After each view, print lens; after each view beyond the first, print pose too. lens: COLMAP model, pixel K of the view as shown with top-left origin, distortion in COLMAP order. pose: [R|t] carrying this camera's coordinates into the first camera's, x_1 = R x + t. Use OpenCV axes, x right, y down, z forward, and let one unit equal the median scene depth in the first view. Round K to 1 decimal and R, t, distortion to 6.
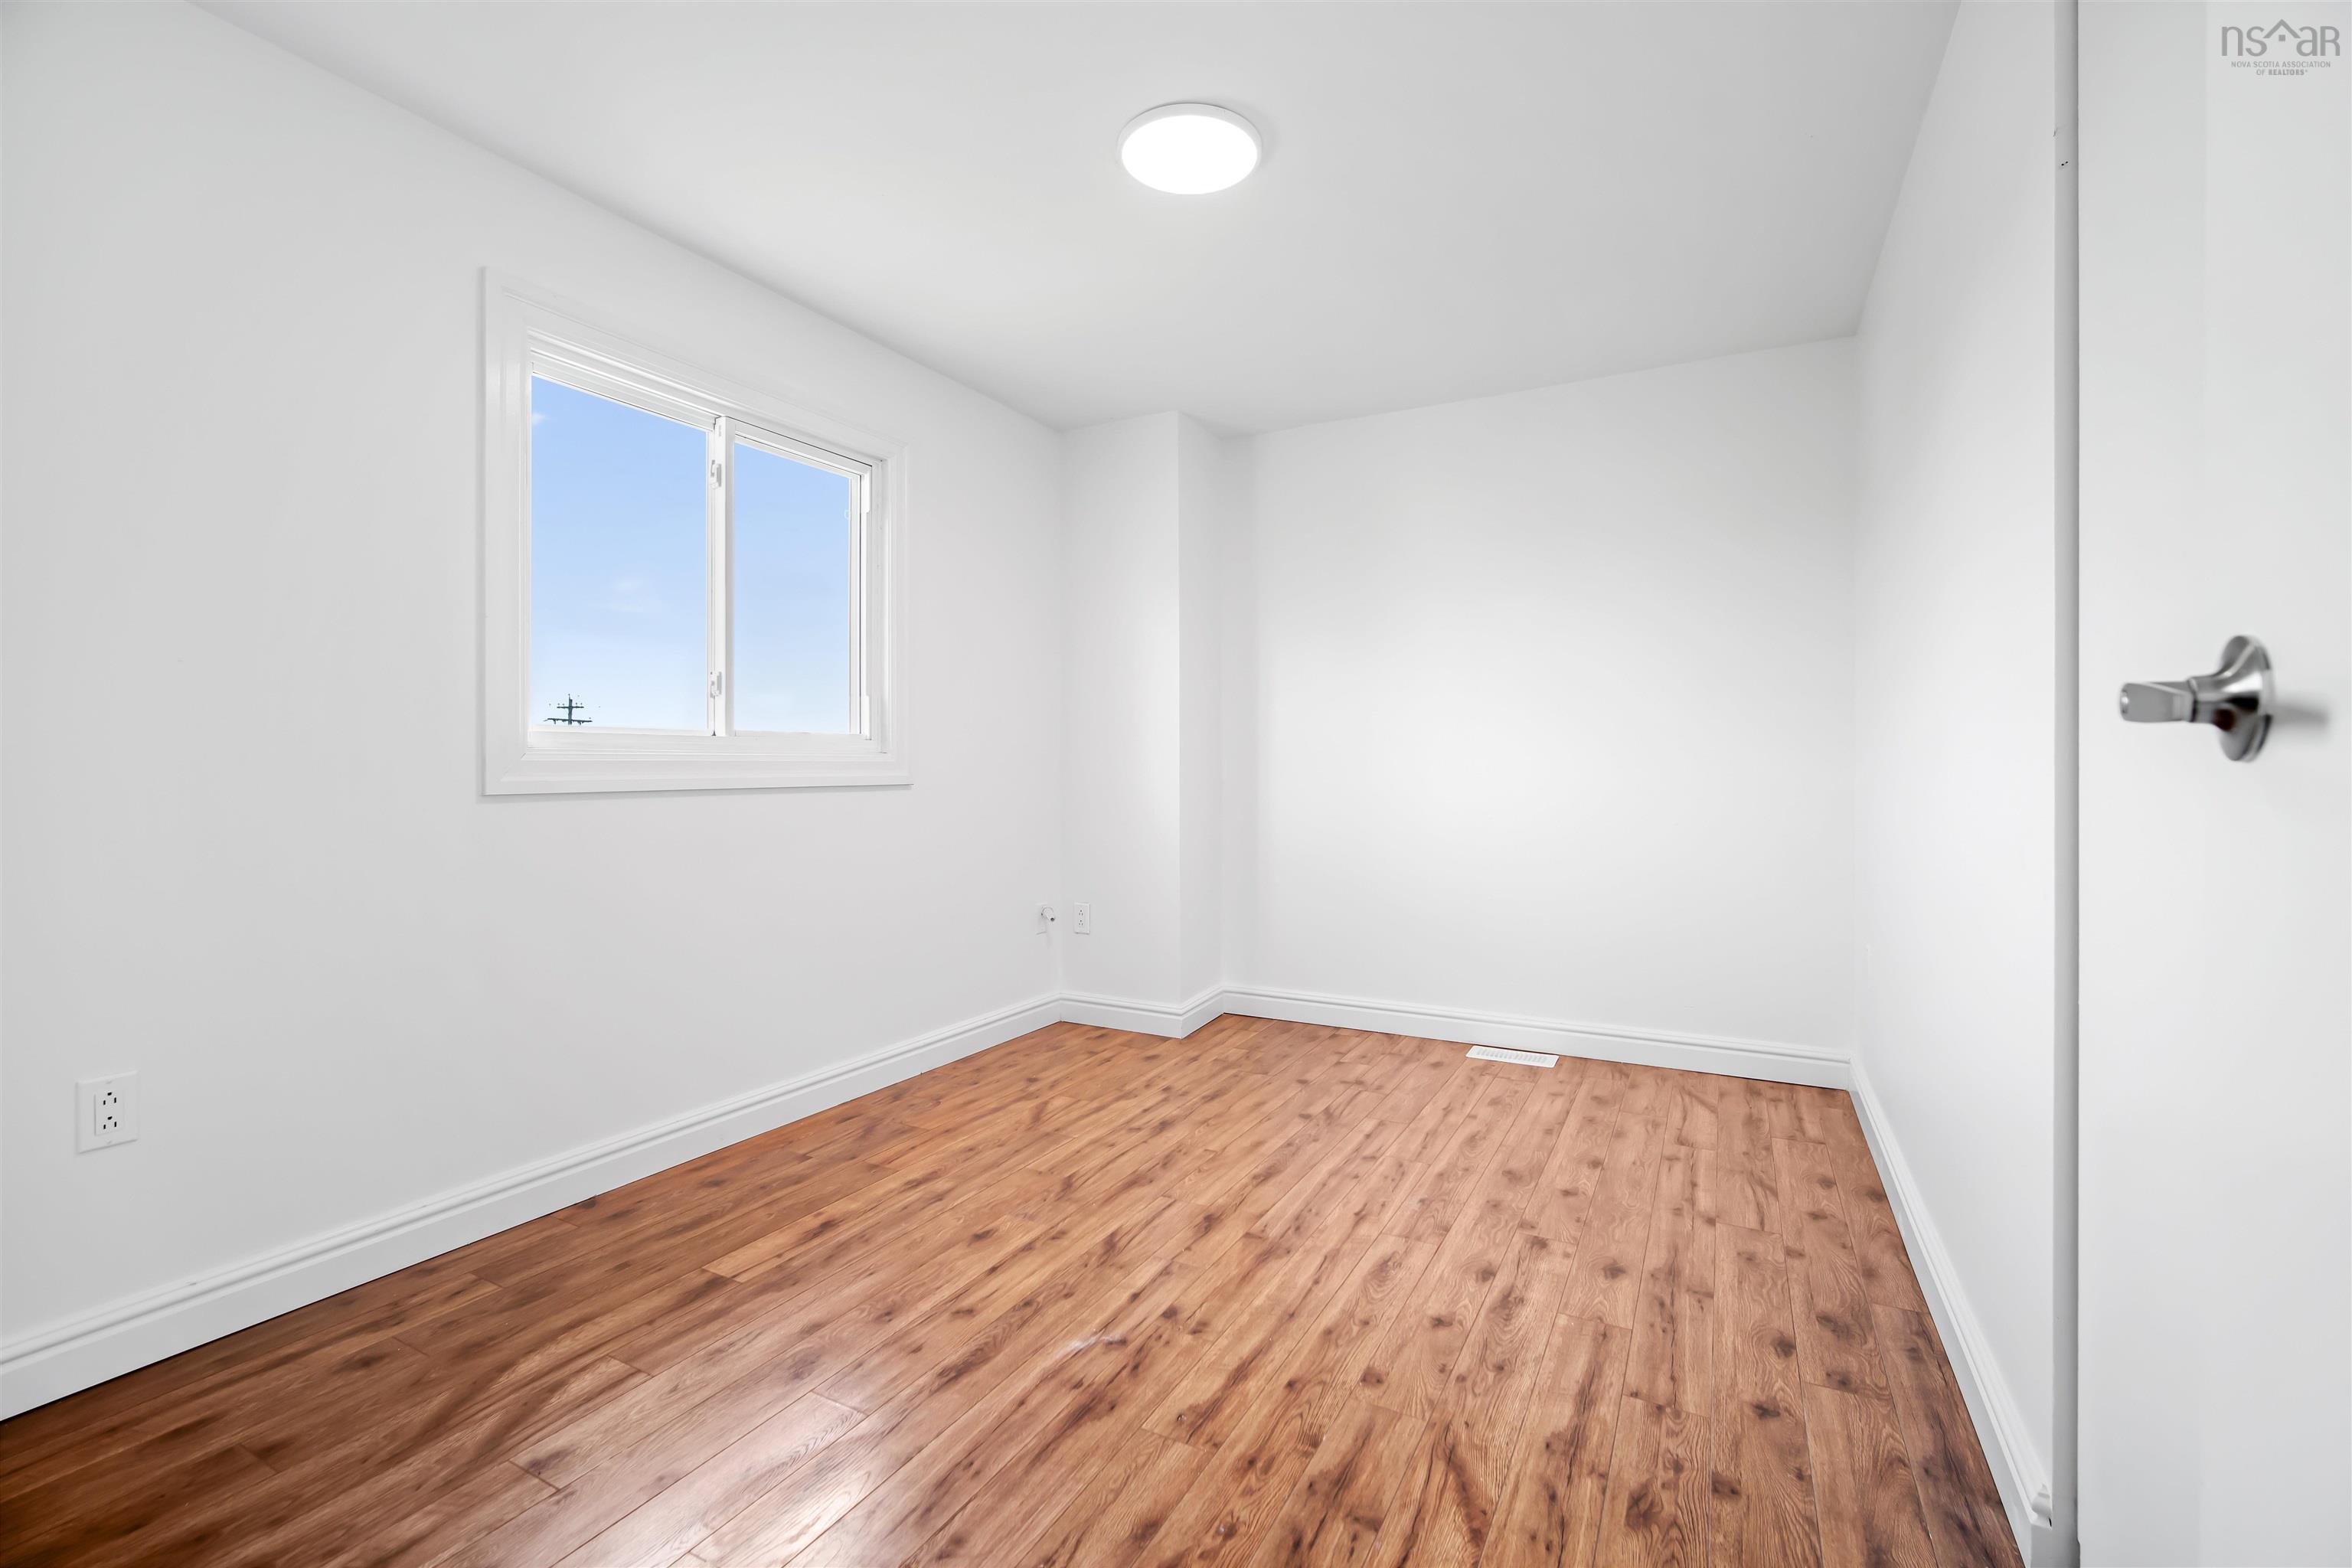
lens RADIAL K [[1021.6, 0, 1181.4], [0, 1021.6, 775.8], [0, 0, 1]] dist [-0.014017, 0.005270]
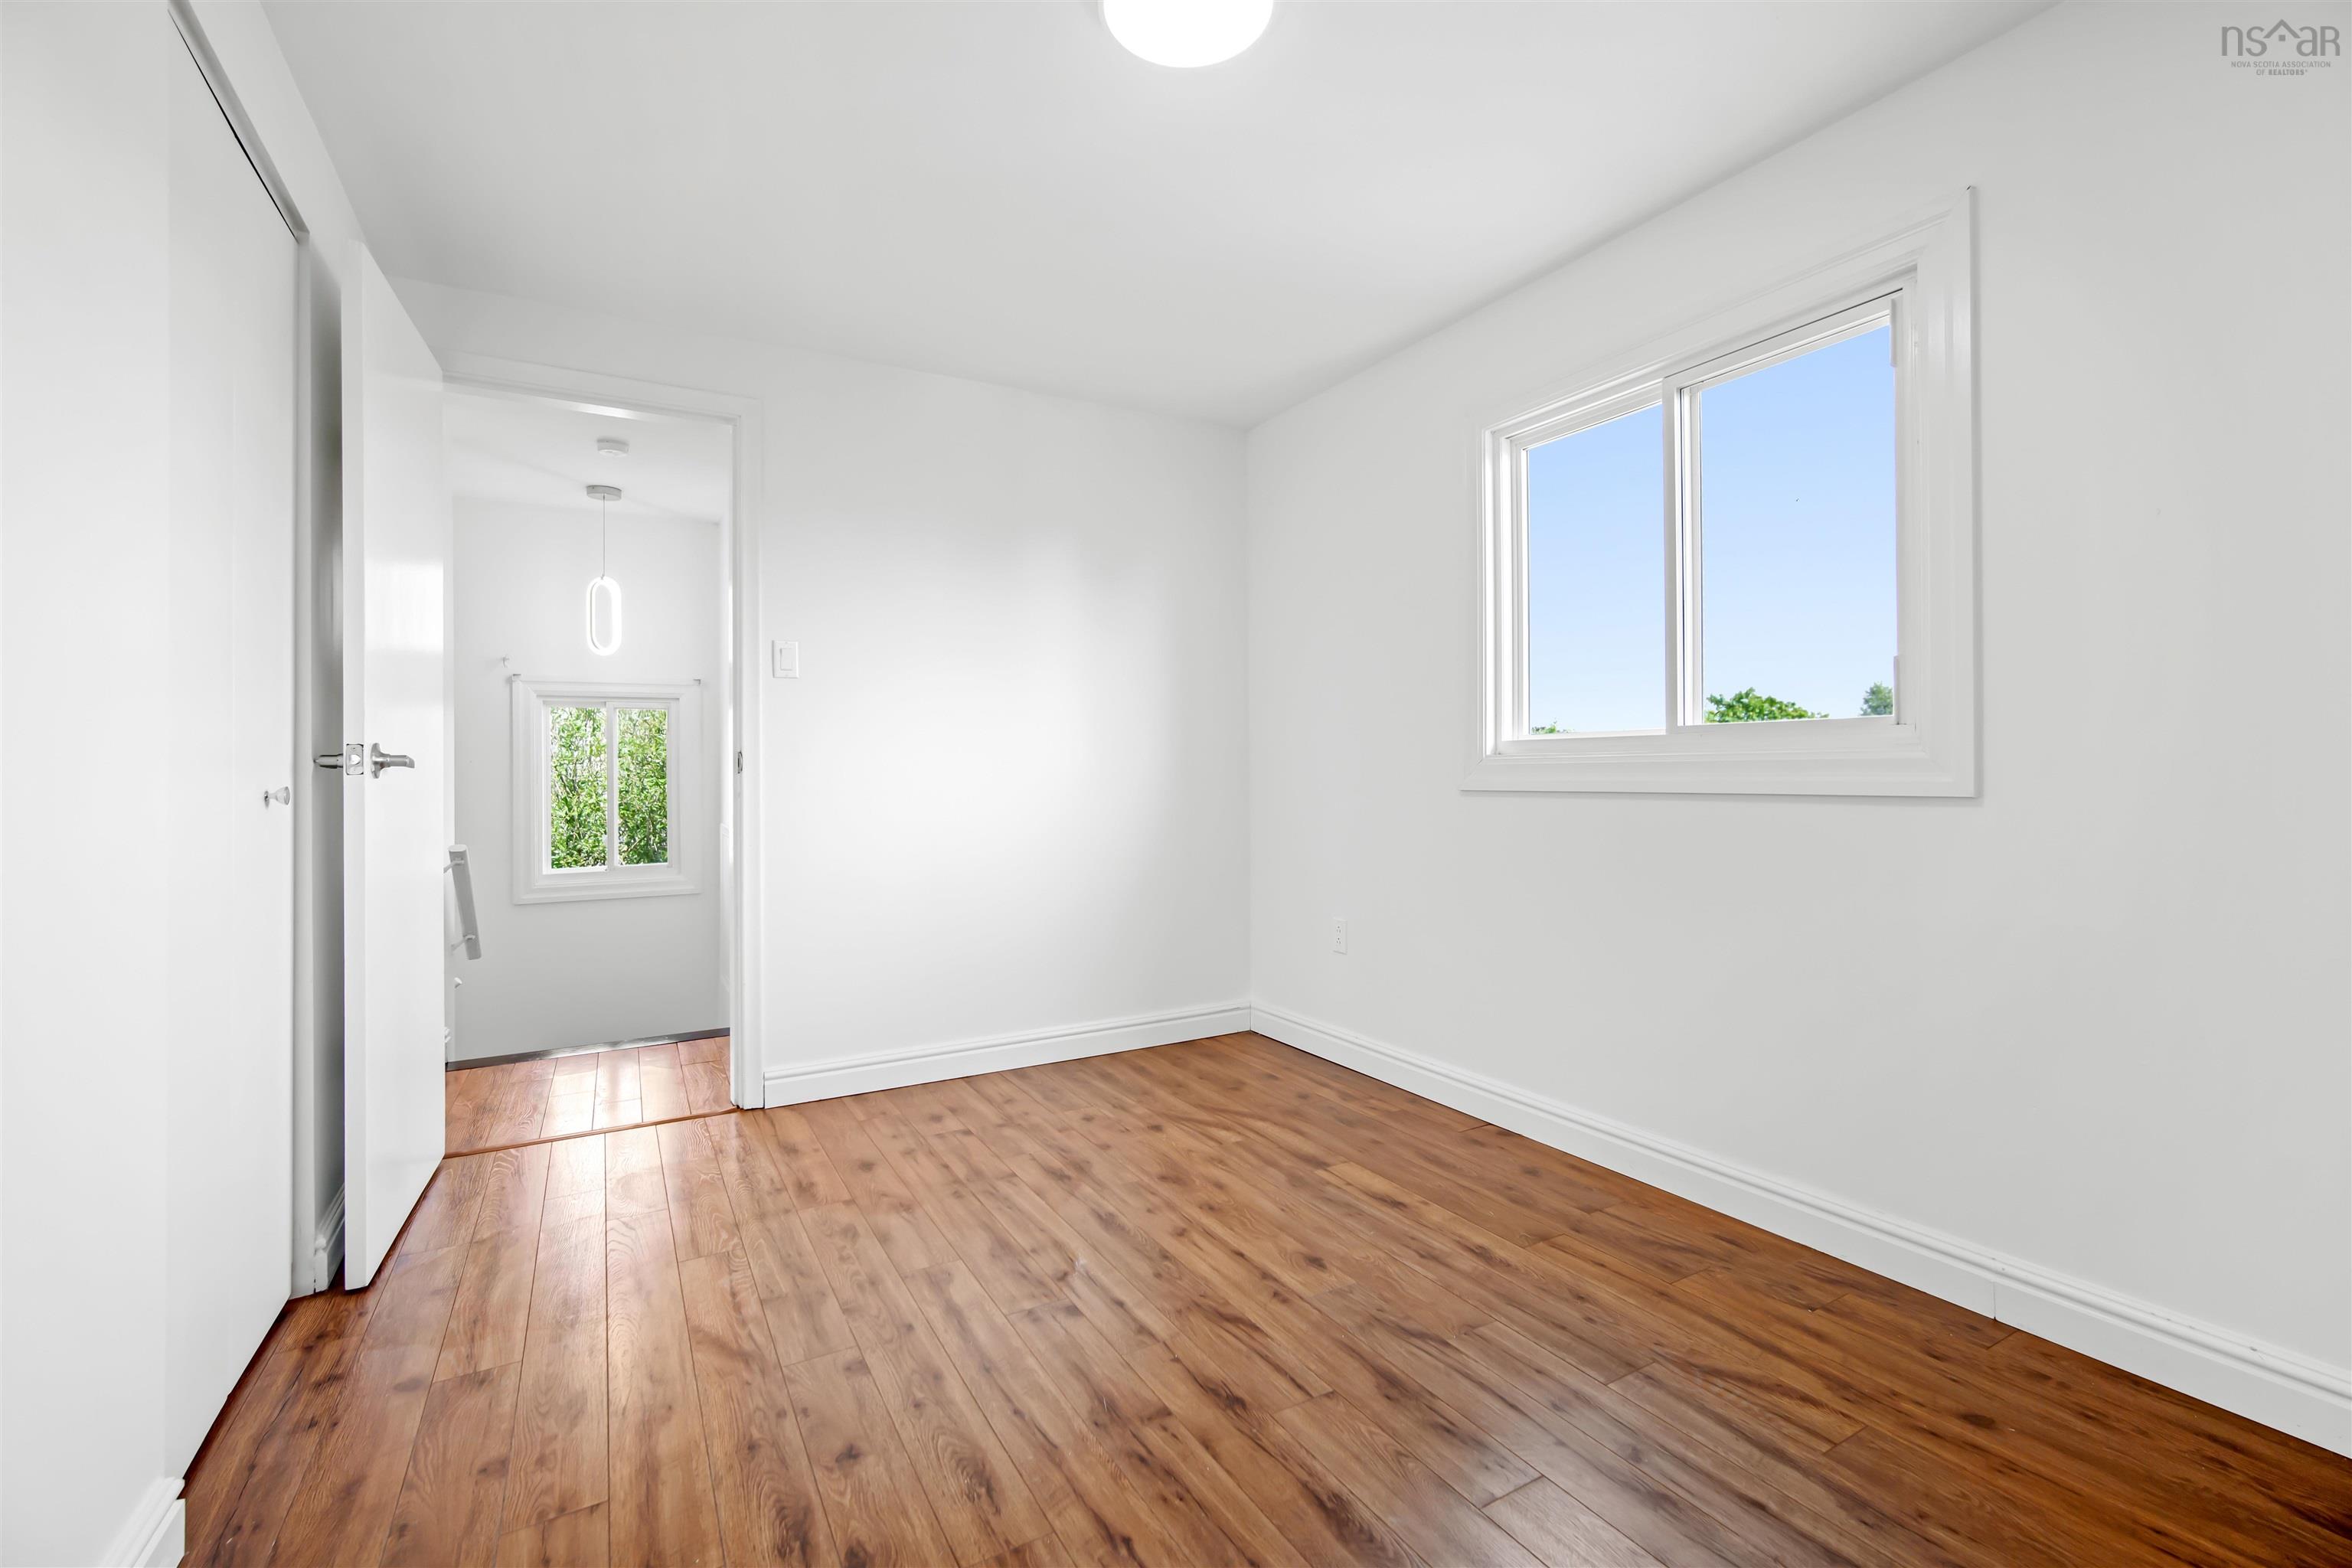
lens RADIAL K [[1021.6, 0, 1181.1], [0, 1021.6, 778.4], [0, 0, 1]] dist [-0.014017, 0.005270]
pose [[-0.531587, 0.009339, -0.846952, 0.689955], [-0.000365, 0.999937, 0.011254, -0.011336], [0.847004, 0.006292, -0.531550, 1.431584]]
